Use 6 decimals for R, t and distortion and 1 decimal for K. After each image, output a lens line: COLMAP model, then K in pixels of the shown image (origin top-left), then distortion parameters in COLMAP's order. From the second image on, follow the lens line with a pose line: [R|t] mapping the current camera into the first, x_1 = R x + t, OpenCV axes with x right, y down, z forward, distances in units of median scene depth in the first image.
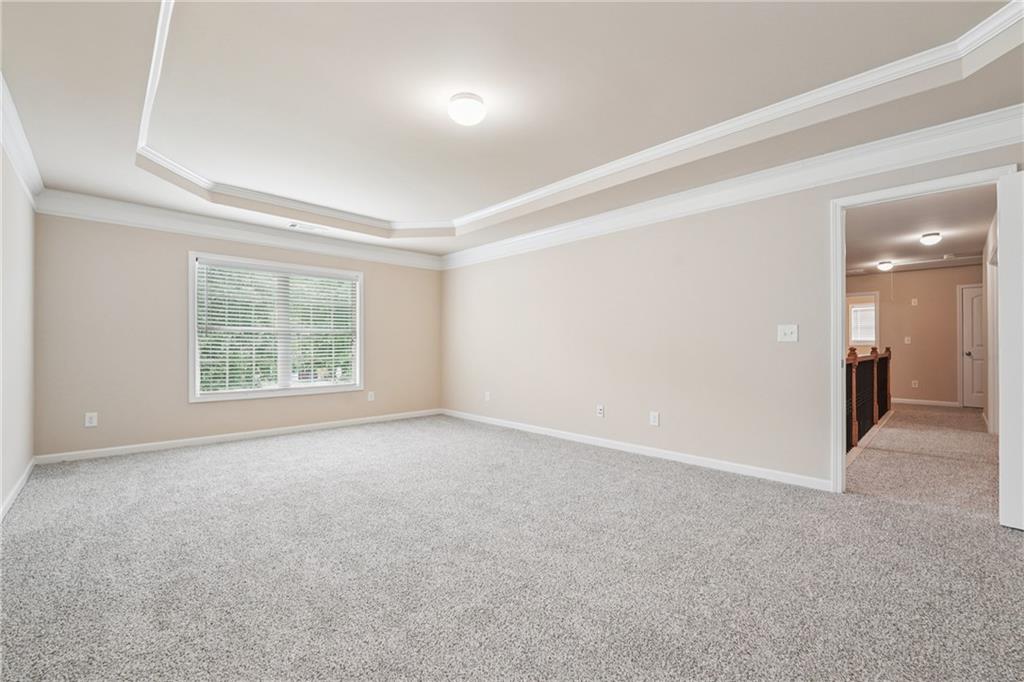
lens RADIAL K [[427.0, 0, 511.1], [0, 427.0, 333.8], [0, 0, 1]] dist [-0.011724, -0.000145]
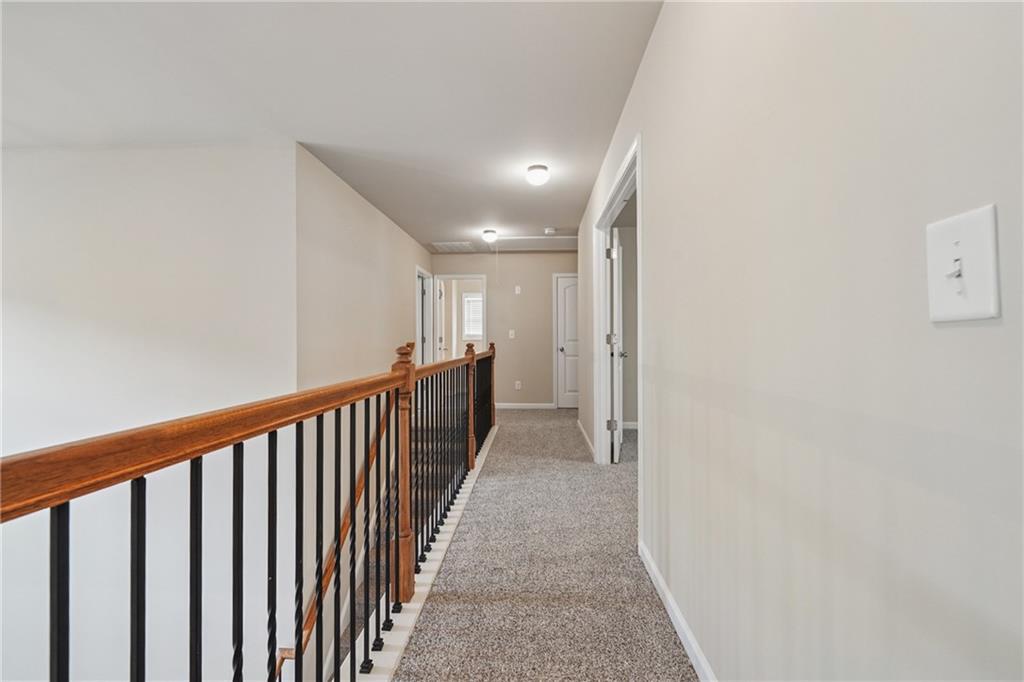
lens RADIAL K [[427.0, 0, 511.1], [0, 427.0, 333.8], [0, 0, 1]] dist [-0.011724, -0.000145]
pose [[0.734373, 0.001879, 0.678743, 0.422577], [-0.005486, 0.999980, 0.003167, 0.013045], [-0.678724, -0.006050, 0.734369, 0.441634]]
